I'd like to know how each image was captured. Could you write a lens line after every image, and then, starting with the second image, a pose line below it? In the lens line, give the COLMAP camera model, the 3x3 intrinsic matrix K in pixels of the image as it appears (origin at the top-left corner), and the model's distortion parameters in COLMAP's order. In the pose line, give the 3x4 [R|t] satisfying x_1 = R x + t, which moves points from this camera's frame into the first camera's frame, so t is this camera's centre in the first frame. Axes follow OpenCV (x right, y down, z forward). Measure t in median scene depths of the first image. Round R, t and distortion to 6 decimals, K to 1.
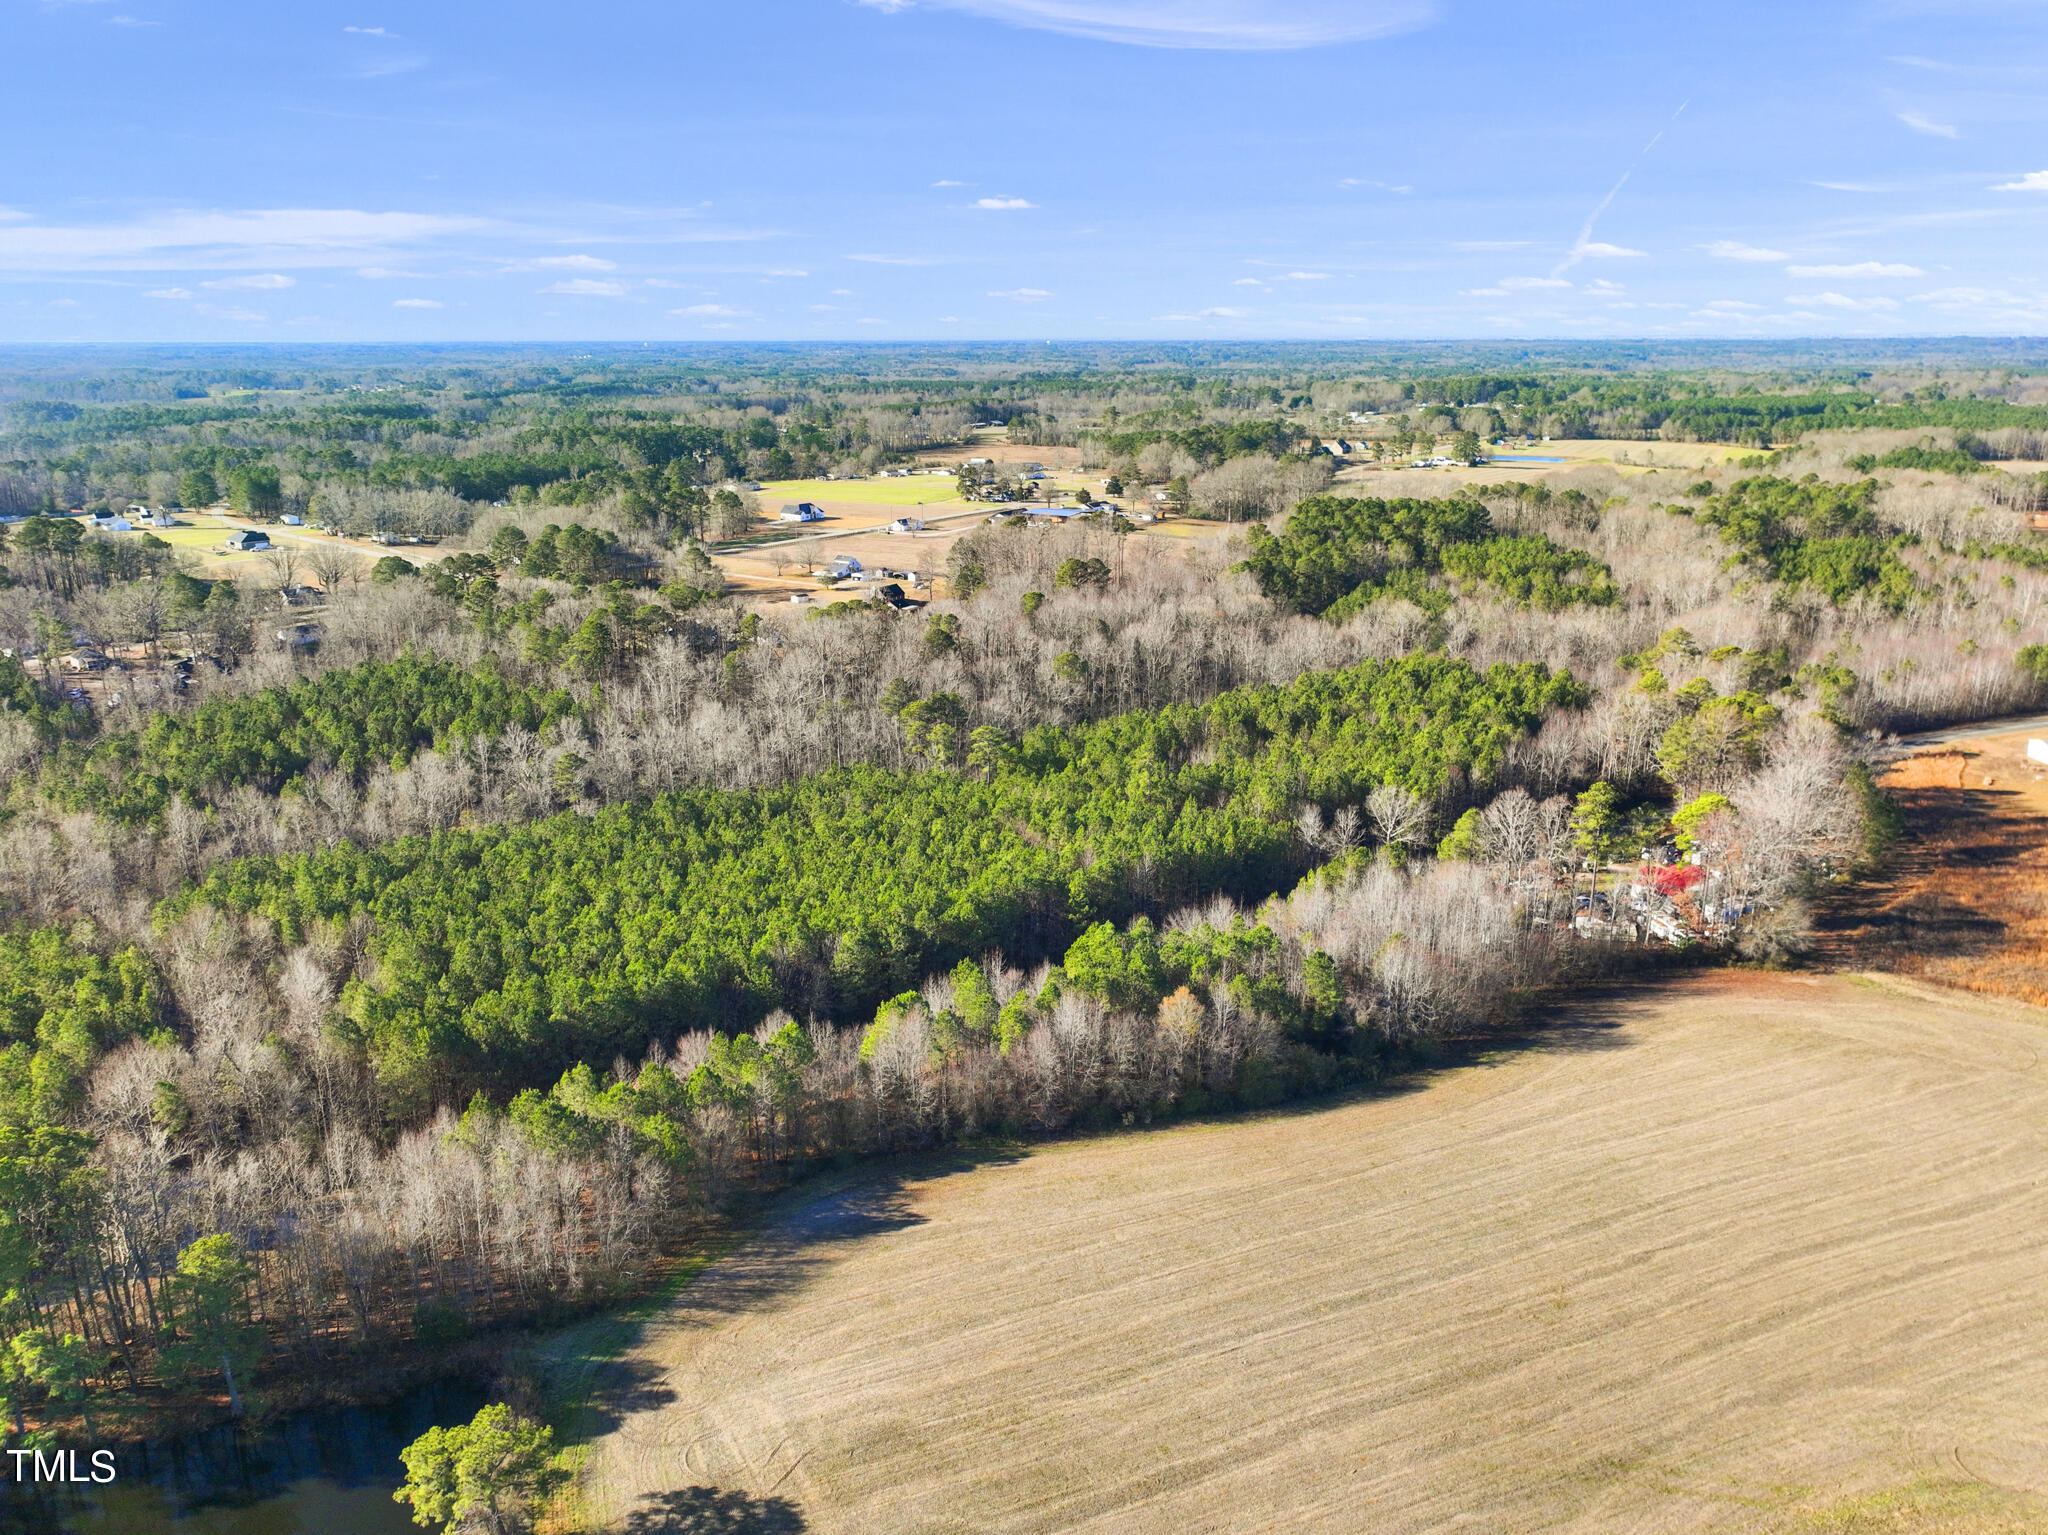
lens RADIAL K [[1438.9, 0, 1024.0], [0, 1438.9, 767.5], [0, 0, 1]] dist [0.001345, -0.006427]
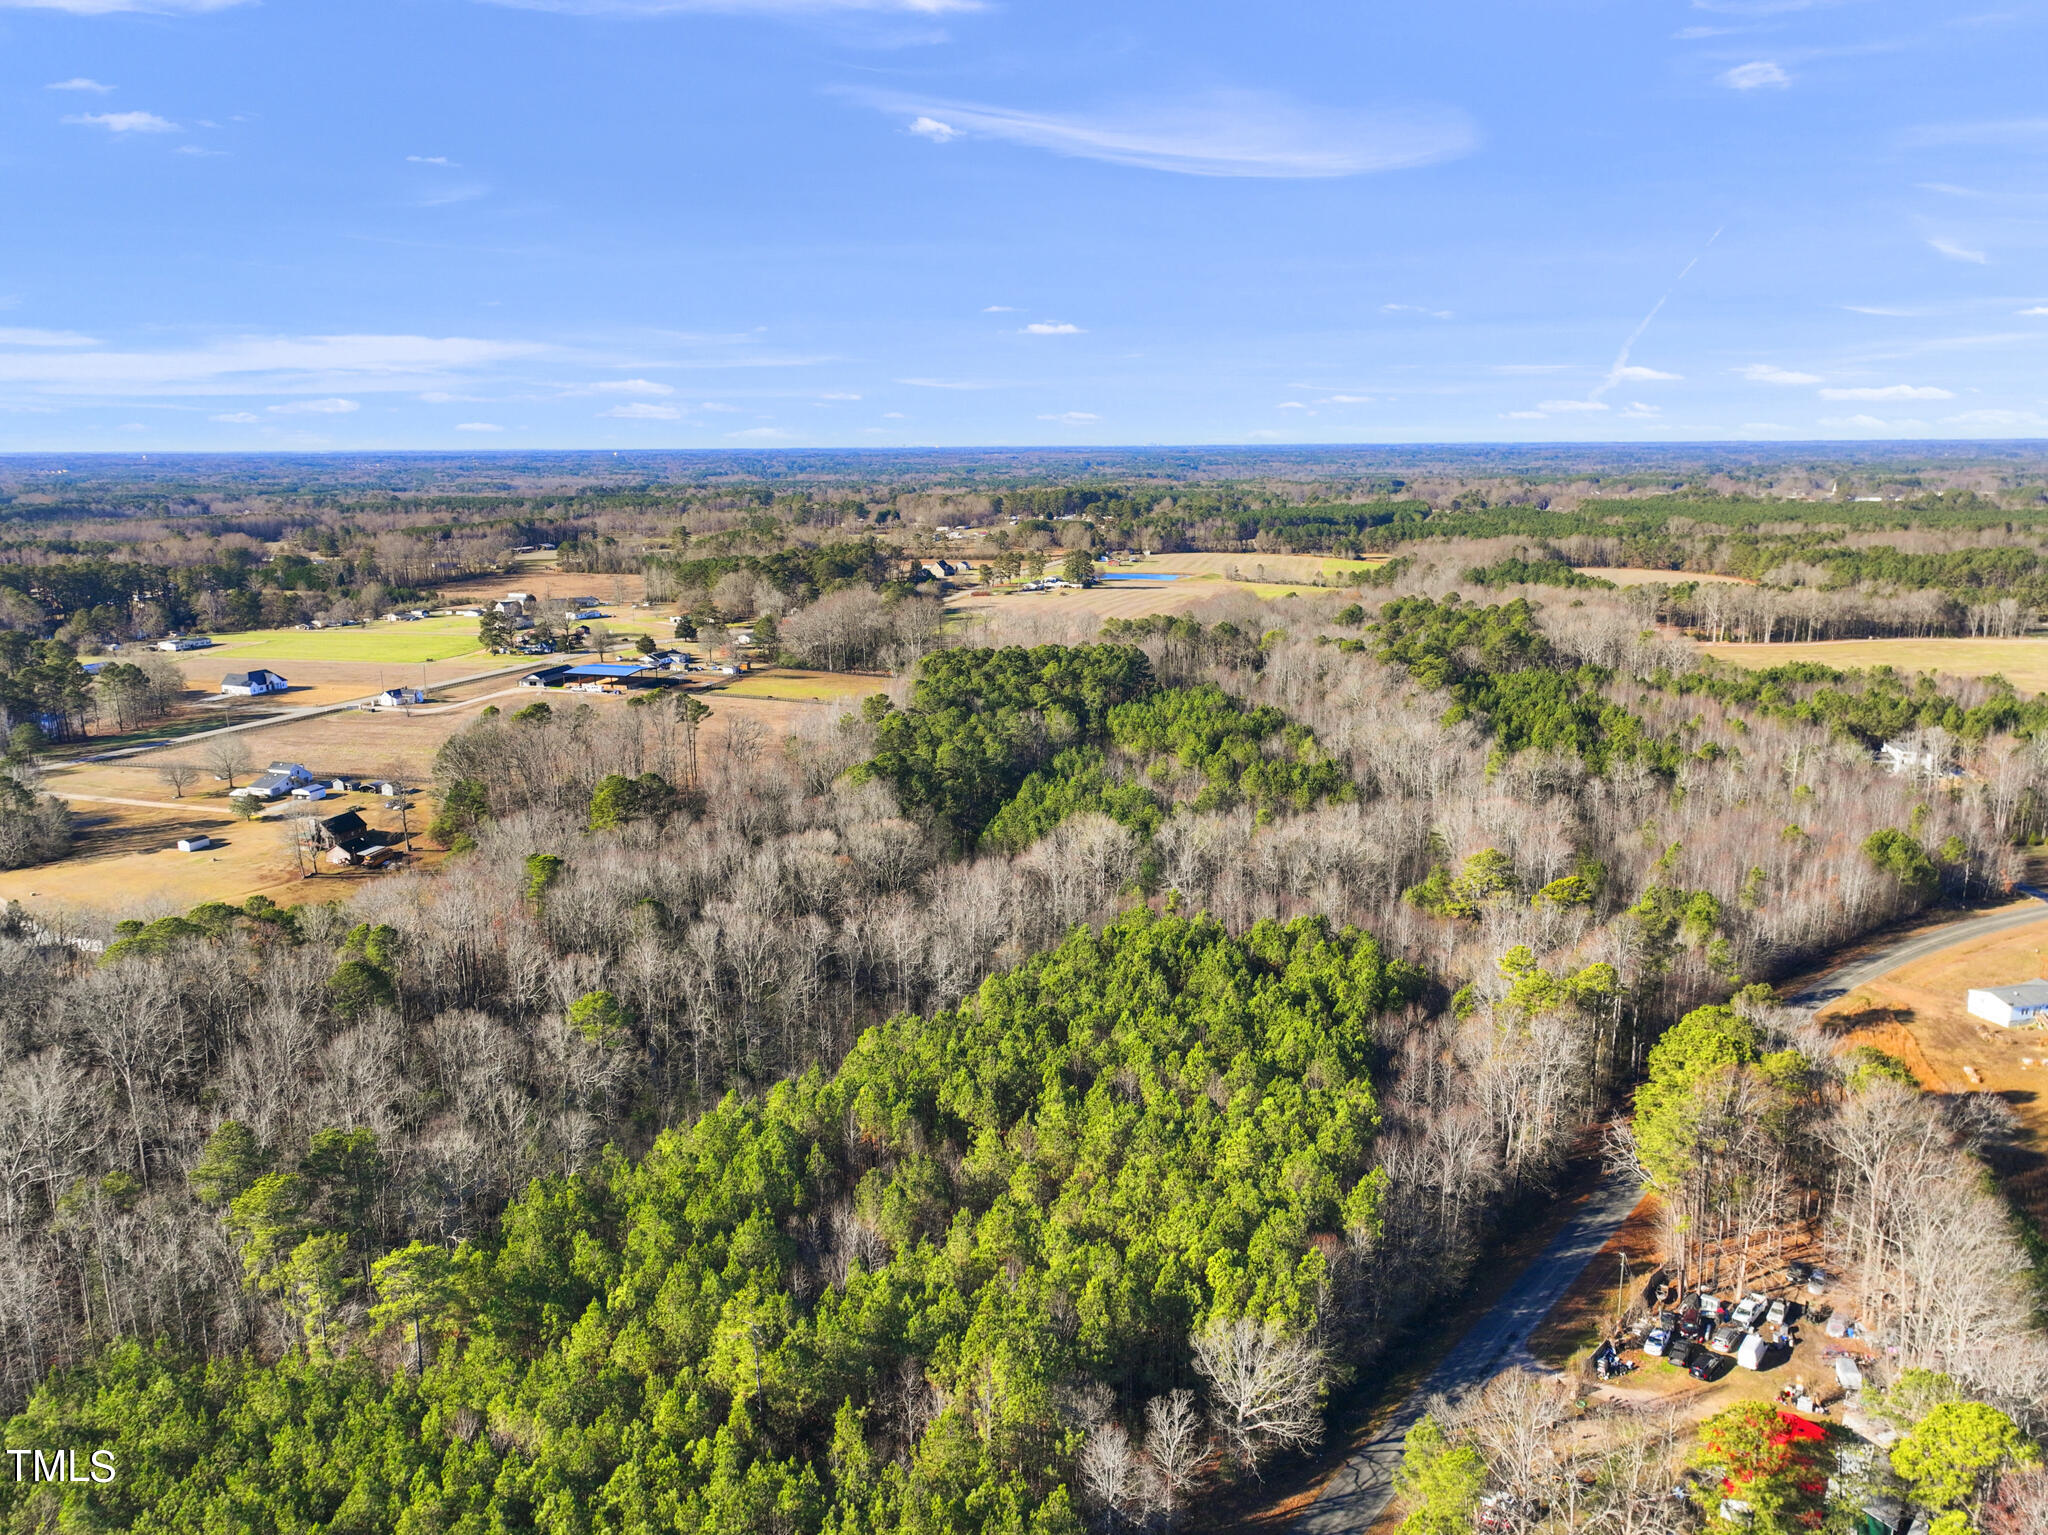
lens RADIAL K [[1432.3, 0, 1024.0], [0, 1432.3, 767.5], [0, 0, 1]] dist [0.000920, 0.004077]
pose [[0.959310, -0.062290, 0.275399, 0.018971], [0.081844, 0.994833, -0.060079, -0.054174], [-0.270233, 0.080174, 0.959451, 0.179774]]
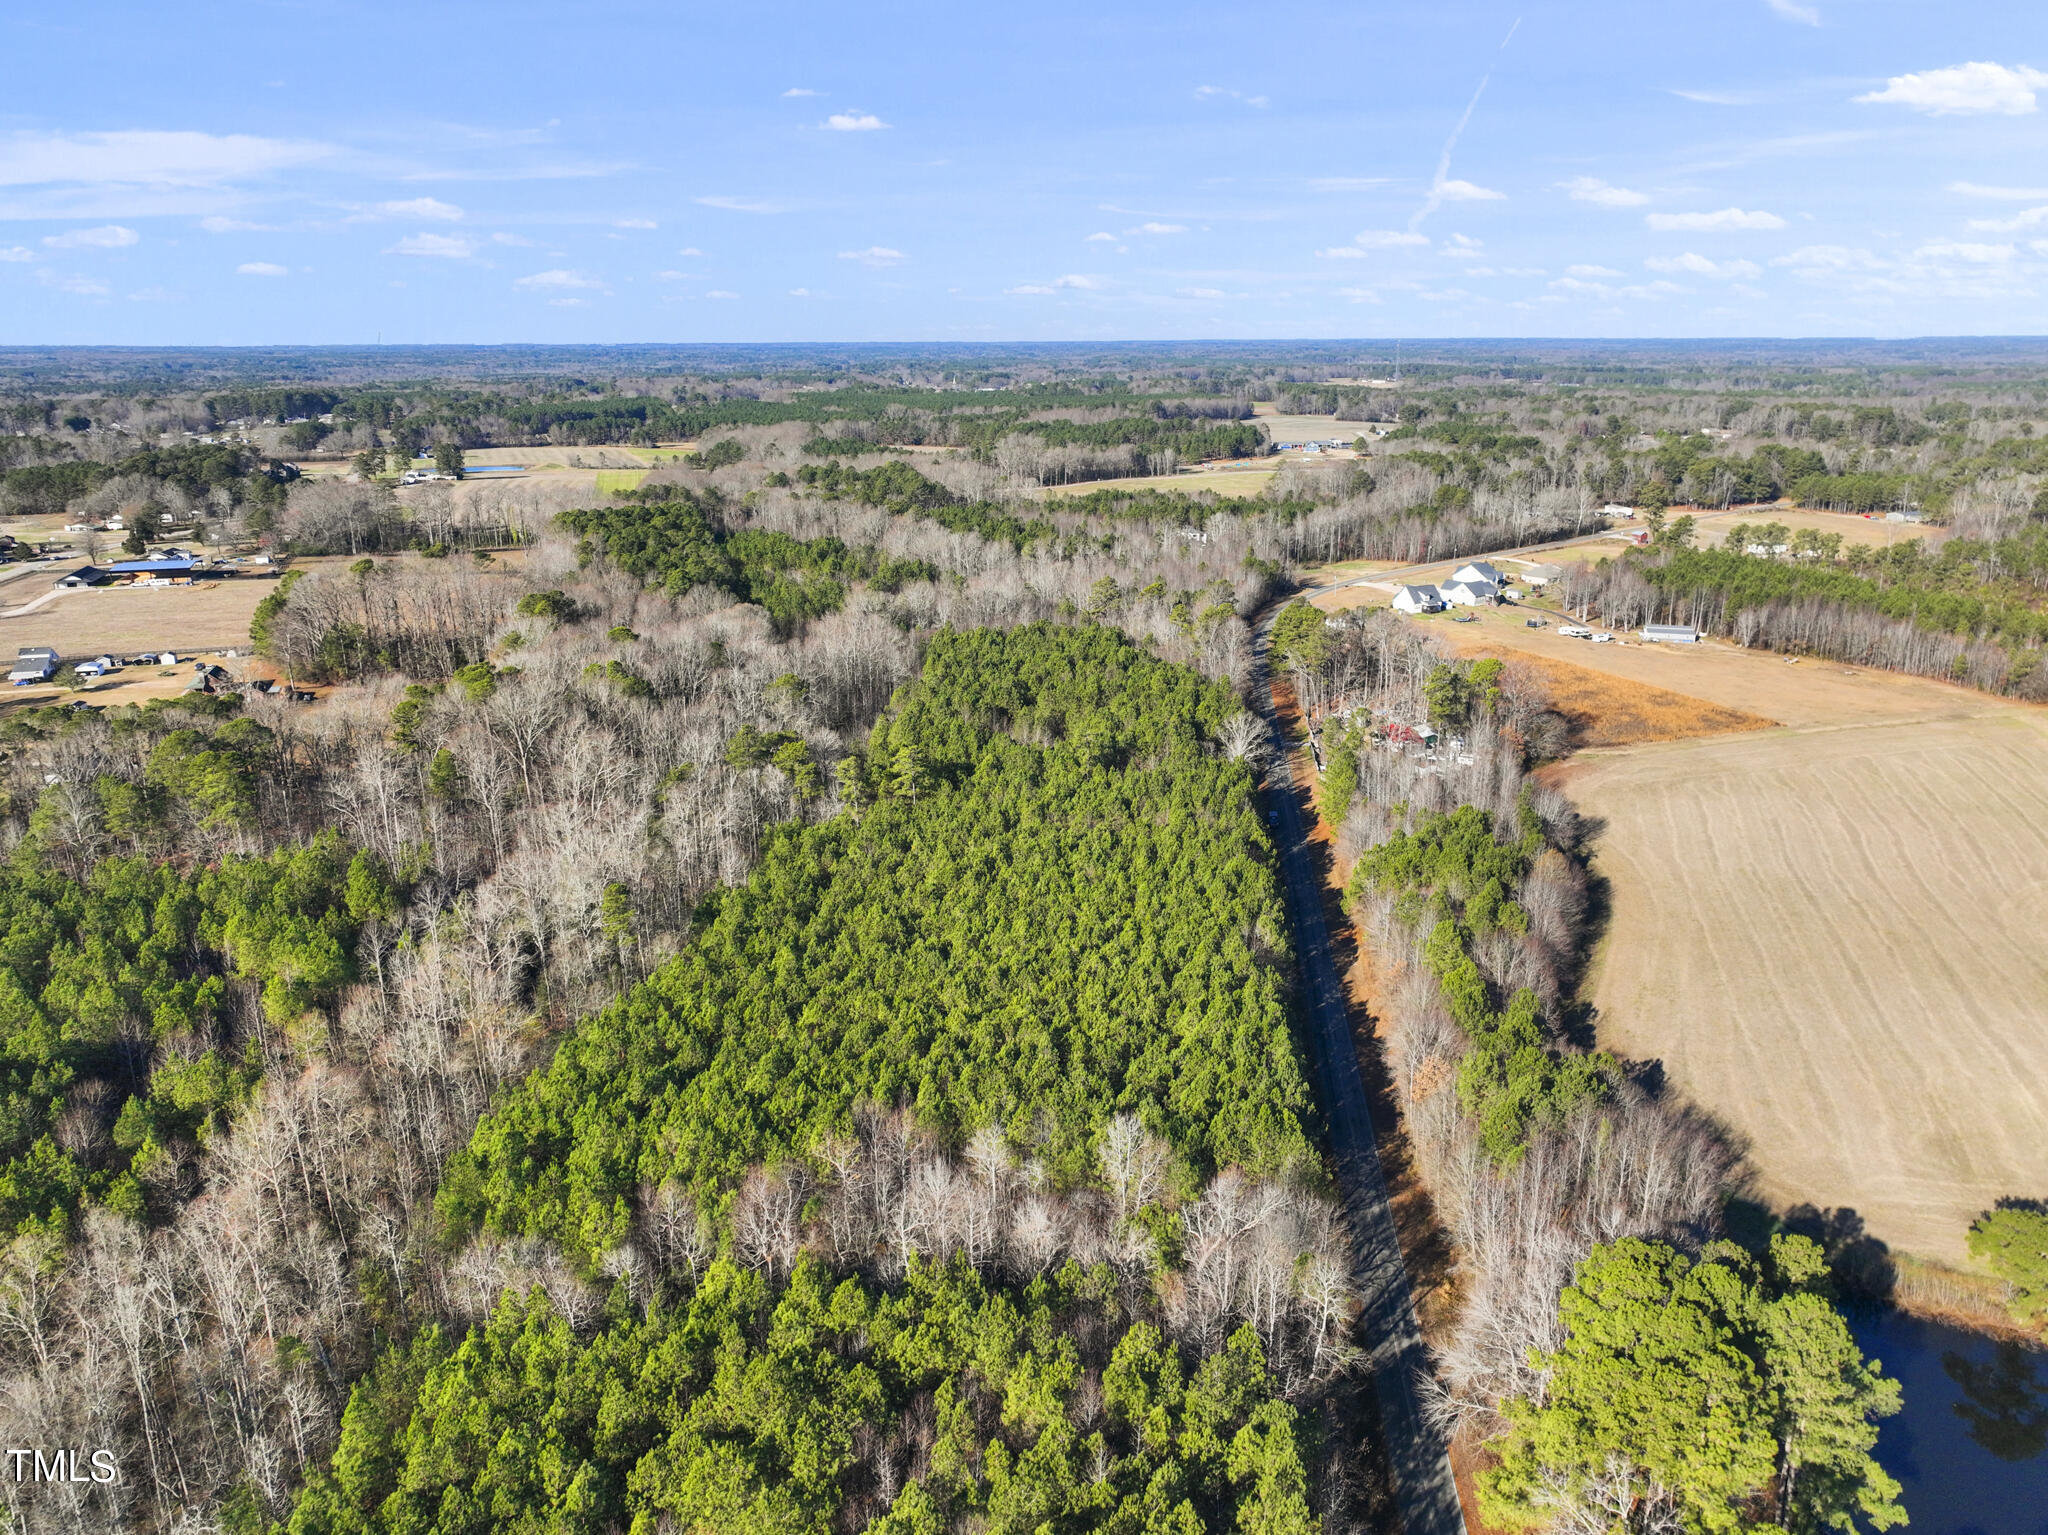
lens RADIAL K [[1429.6, 0, 1024.0], [0, 1429.6, 767.5], [0, 0, 1]] dist [0.006710, 0.001043]
pose [[0.628536, -0.219513, 0.746161, -0.264440], [0.224037, 0.969783, 0.096581, -0.034544], [-0.744816, 0.106464, 0.658722, 0.120373]]
